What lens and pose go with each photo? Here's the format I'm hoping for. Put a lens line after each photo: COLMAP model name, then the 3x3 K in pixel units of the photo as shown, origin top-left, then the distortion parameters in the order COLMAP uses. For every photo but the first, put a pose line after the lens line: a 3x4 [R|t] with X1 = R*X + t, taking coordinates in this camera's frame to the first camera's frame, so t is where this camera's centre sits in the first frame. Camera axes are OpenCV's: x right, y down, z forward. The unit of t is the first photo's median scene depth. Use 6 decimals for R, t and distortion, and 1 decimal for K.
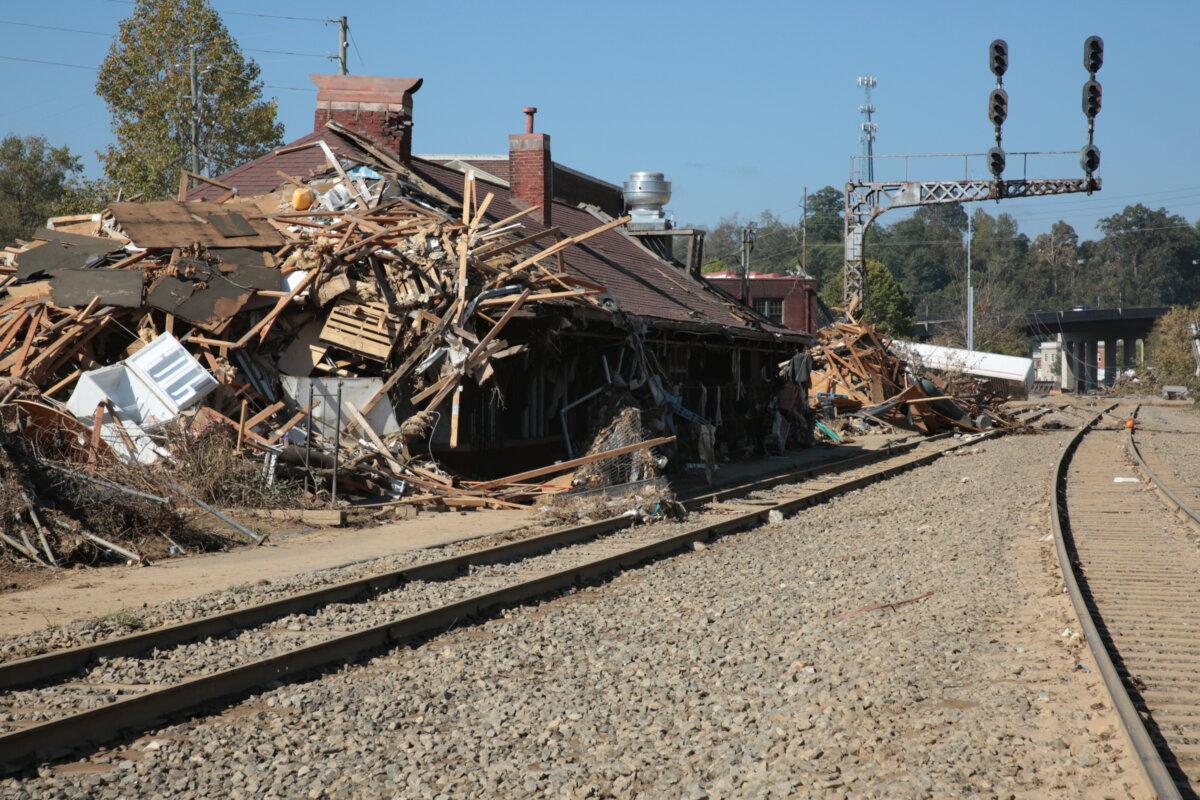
lens RADIAL K [[2102.5, 0, 568.6], [0, 2102.5, 403.4], [0, 0, 1]] dist [0.297562, 0.099930]
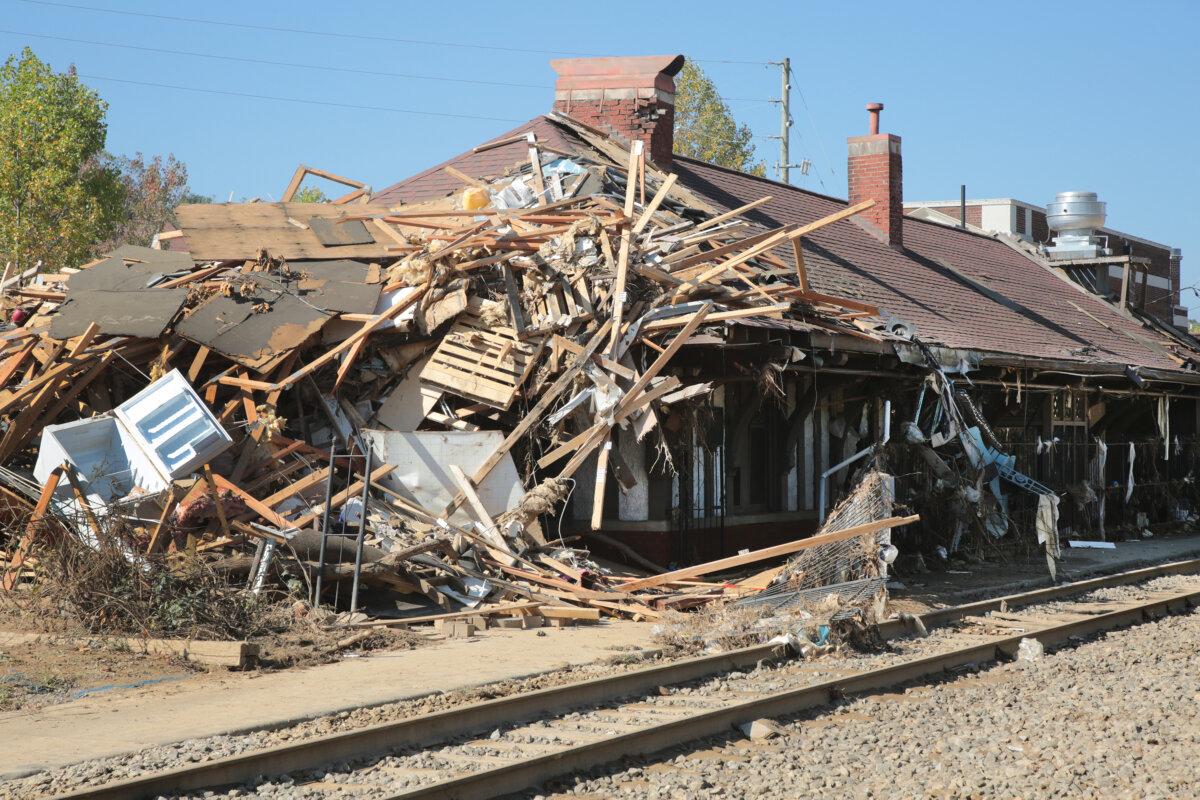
lens RADIAL K [[2102.5, 0, 568.6], [0, 2102.5, 403.4], [0, 0, 1]] dist [0.297562, 0.099930]
pose [[0.972930, -0.009654, -0.230899, 0.097188], [0.003143, 0.999587, -0.028551, -0.001131], [0.231080, 0.027052, 0.972559, 0.304179]]
